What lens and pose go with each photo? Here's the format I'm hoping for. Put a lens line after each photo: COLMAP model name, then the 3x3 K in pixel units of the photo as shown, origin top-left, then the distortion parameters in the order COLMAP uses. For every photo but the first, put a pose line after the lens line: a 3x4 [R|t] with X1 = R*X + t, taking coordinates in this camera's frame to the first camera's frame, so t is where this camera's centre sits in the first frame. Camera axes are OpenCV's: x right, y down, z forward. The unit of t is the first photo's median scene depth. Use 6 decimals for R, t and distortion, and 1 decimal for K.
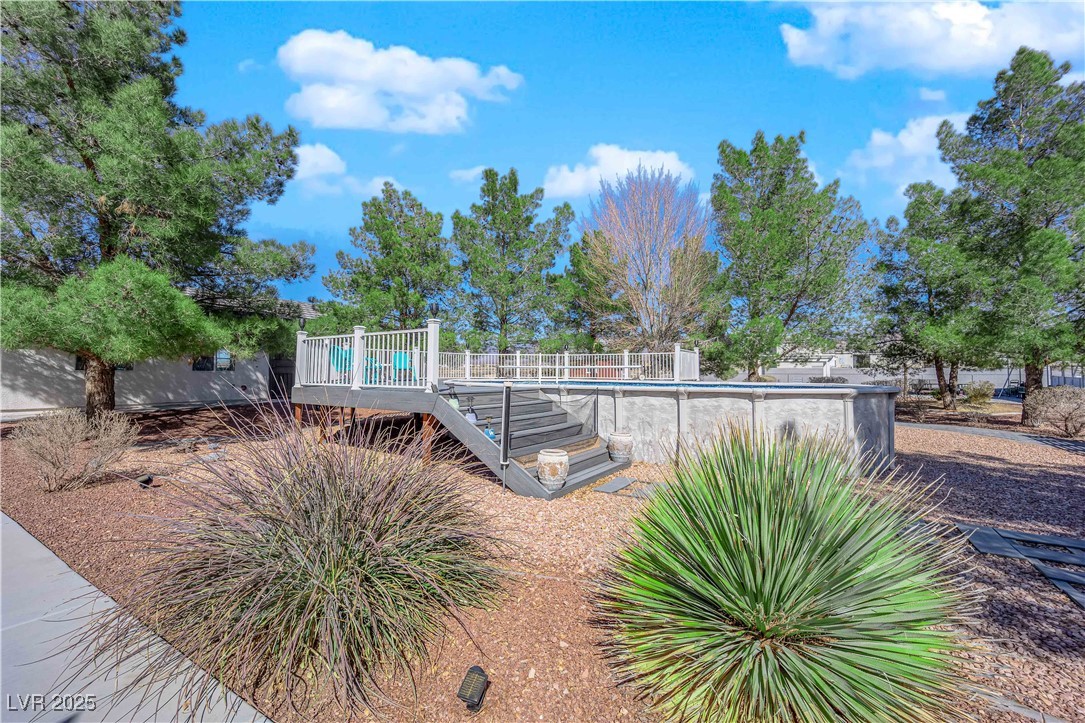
lens RADIAL K [[438.2, 0, 539.0], [0, 438.2, 360.6], [0, 0, 1]] dist [-0.016116, 0.000363]
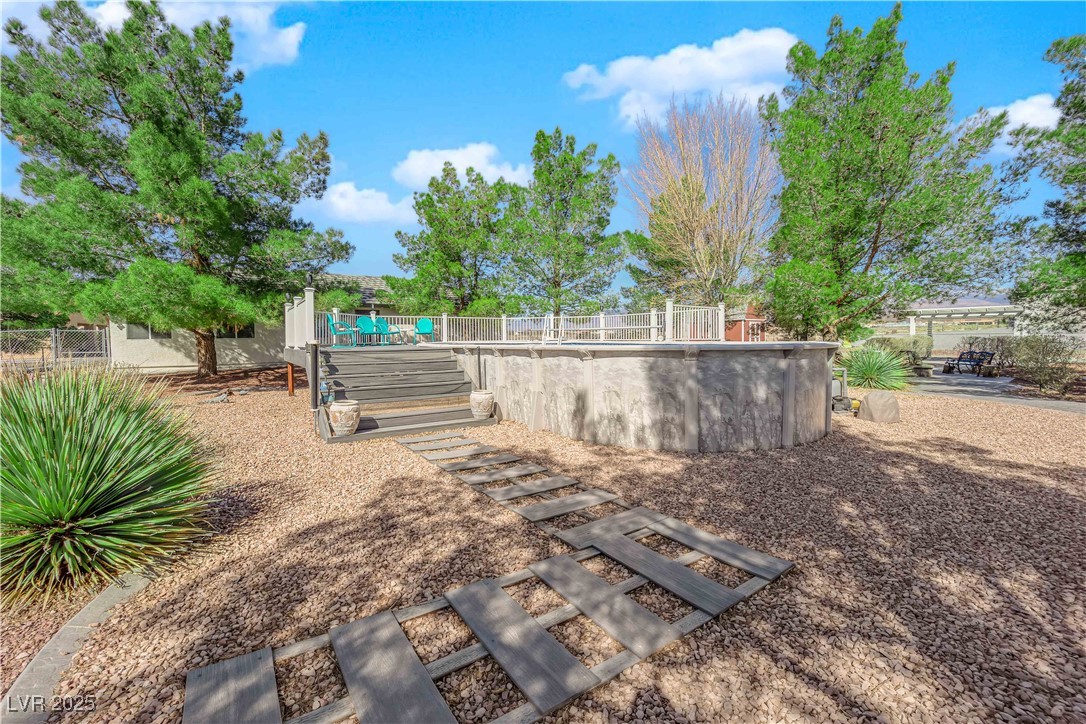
lens RADIAL K [[438.6, 0, 545.4], [0, 438.6, 357.0], [0, 0, 1]] dist [-0.016116, 0.000363]
pose [[0.929172, 0.002116, -0.369642, 0.291191], [0.022706, 0.997769, 0.062788, 0.011444], [0.368950, -0.066734, 0.927050, 0.053023]]
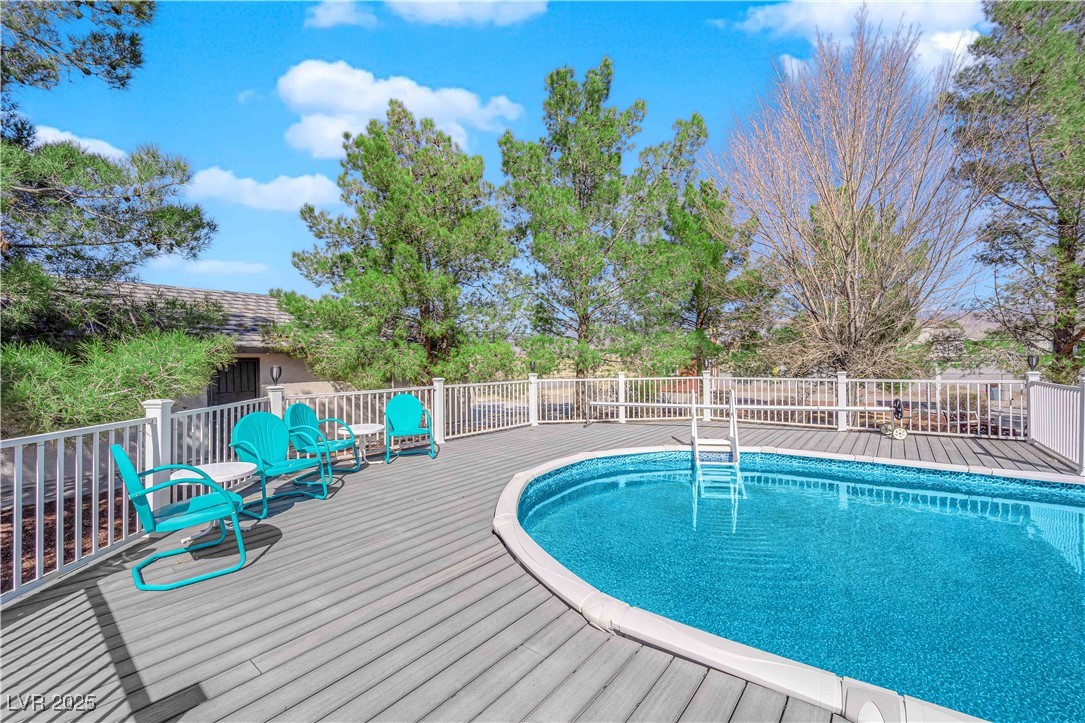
lens RADIAL K [[438.2, 0, 531.9], [0, 438.2, 360.3], [0, 0, 1]] dist [-0.016116, 0.000363]
pose [[0.992931, -0.018096, -0.117308, -0.090594], [0.020506, 0.999602, 0.019368, -0.047799], [0.116911, -0.021637, 0.992907, 0.411035]]
